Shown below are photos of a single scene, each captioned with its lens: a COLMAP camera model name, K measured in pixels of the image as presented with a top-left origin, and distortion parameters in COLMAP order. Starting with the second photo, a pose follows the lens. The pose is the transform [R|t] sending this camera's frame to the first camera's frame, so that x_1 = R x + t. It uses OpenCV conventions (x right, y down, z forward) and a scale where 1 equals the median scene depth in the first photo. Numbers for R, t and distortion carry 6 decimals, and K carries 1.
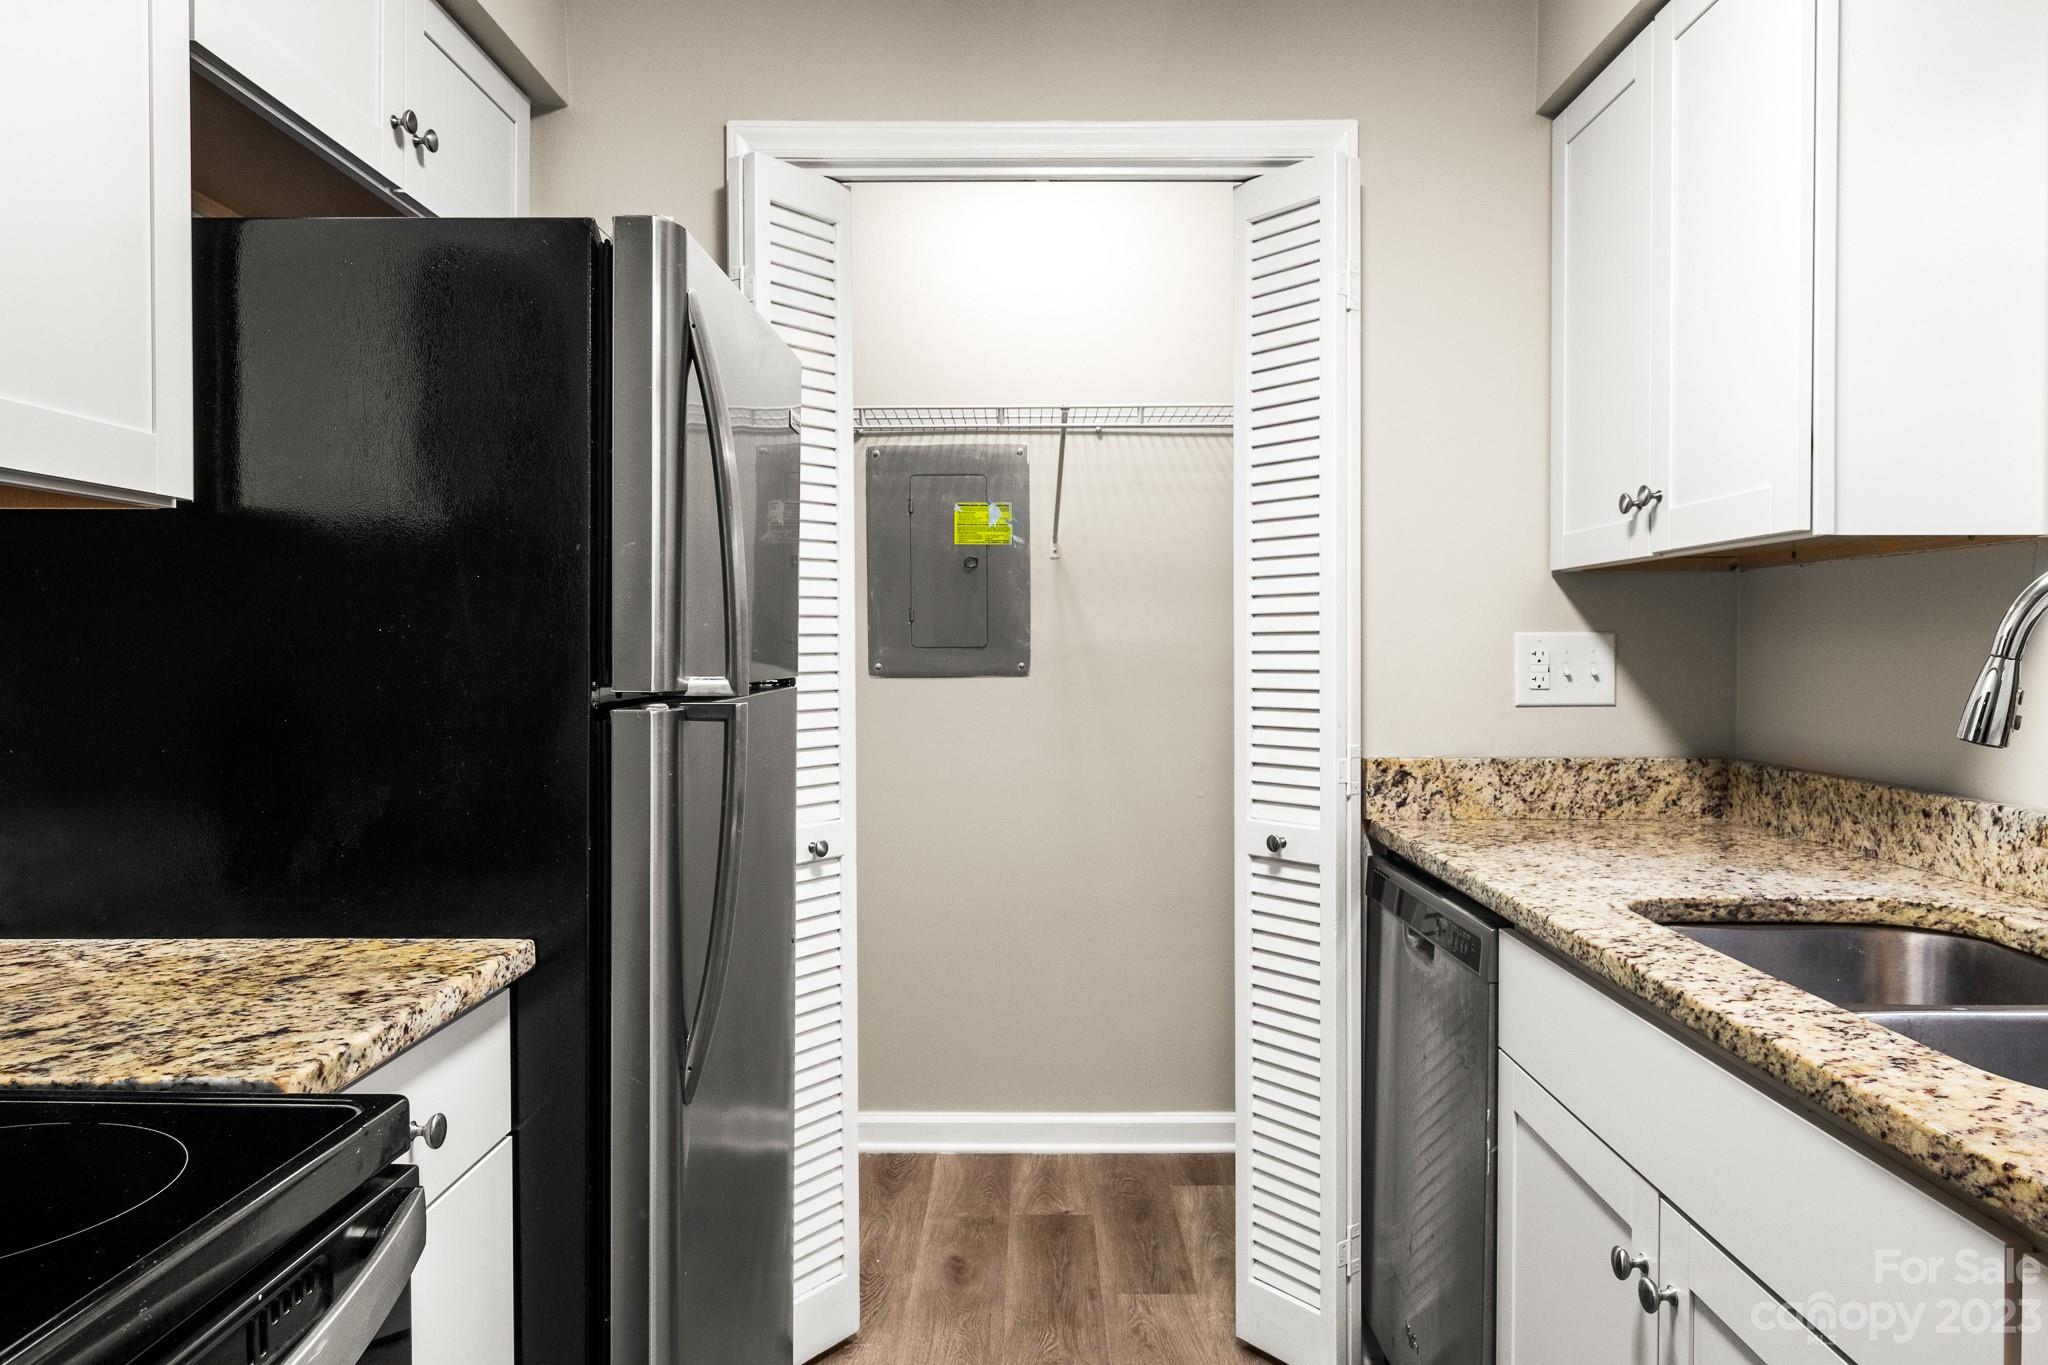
lens RADIAL K [[1376.1, 0, 1031.4], [0, 1376.1, 670.9], [0, 0, 1]] dist [-0.007665, -0.001020]
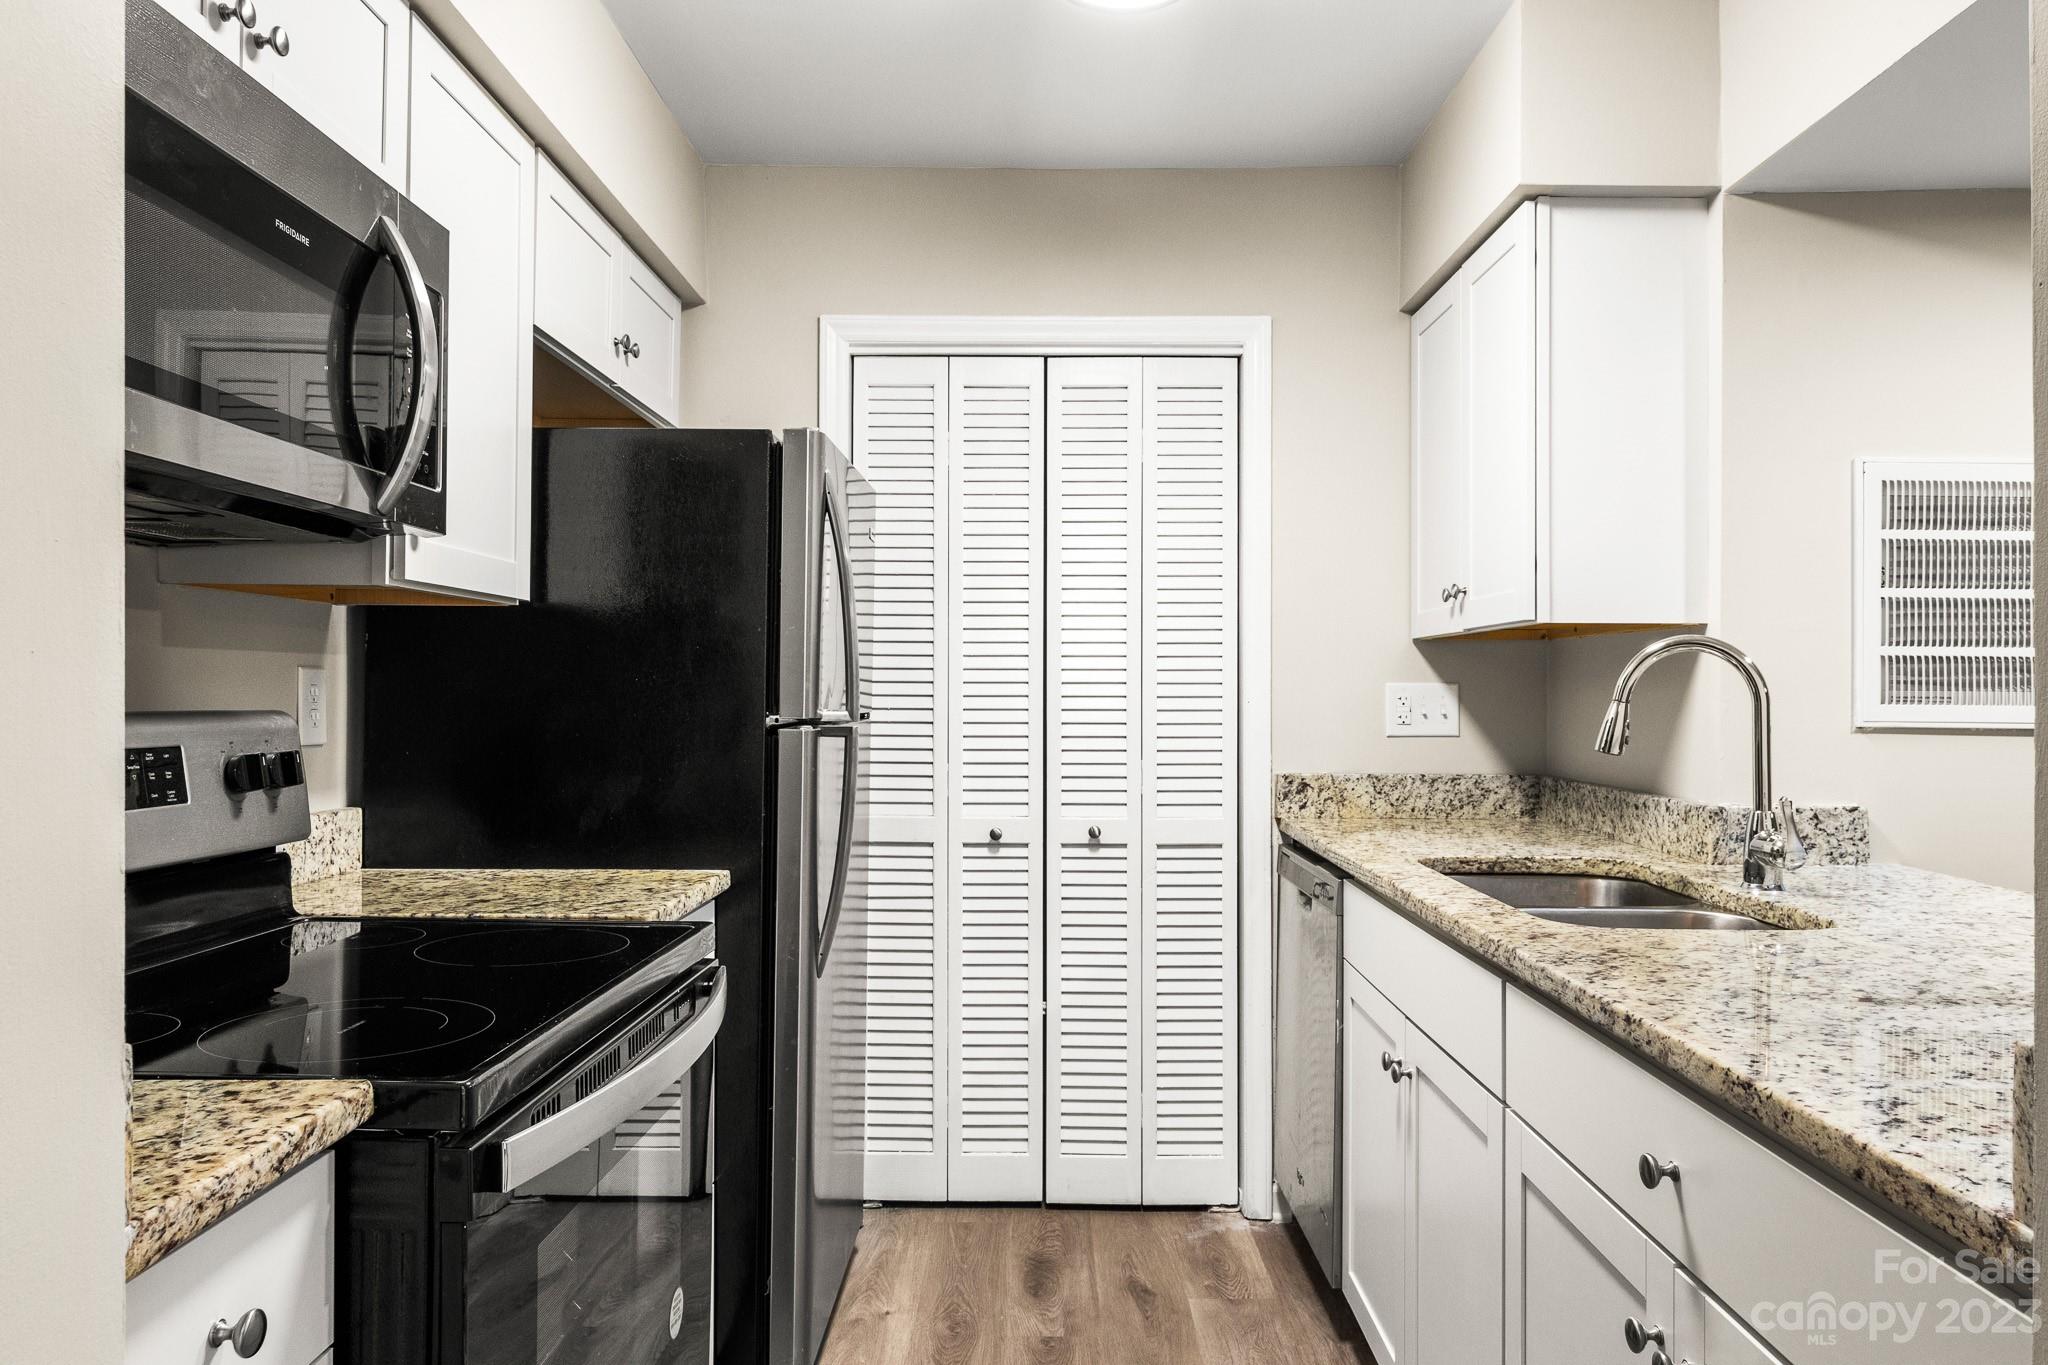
lens RADIAL K [[1376.1, 0, 1040.4], [0, 1376.1, 677.2], [0, 0, 1]] dist [-0.007665, -0.001020]
pose [[0.999977, 0.005244, 0.004301, -0.001978], [-0.005122, 0.999597, -0.027920, 0.008662], [-0.004446, 0.027898, 0.999601, -0.515471]]
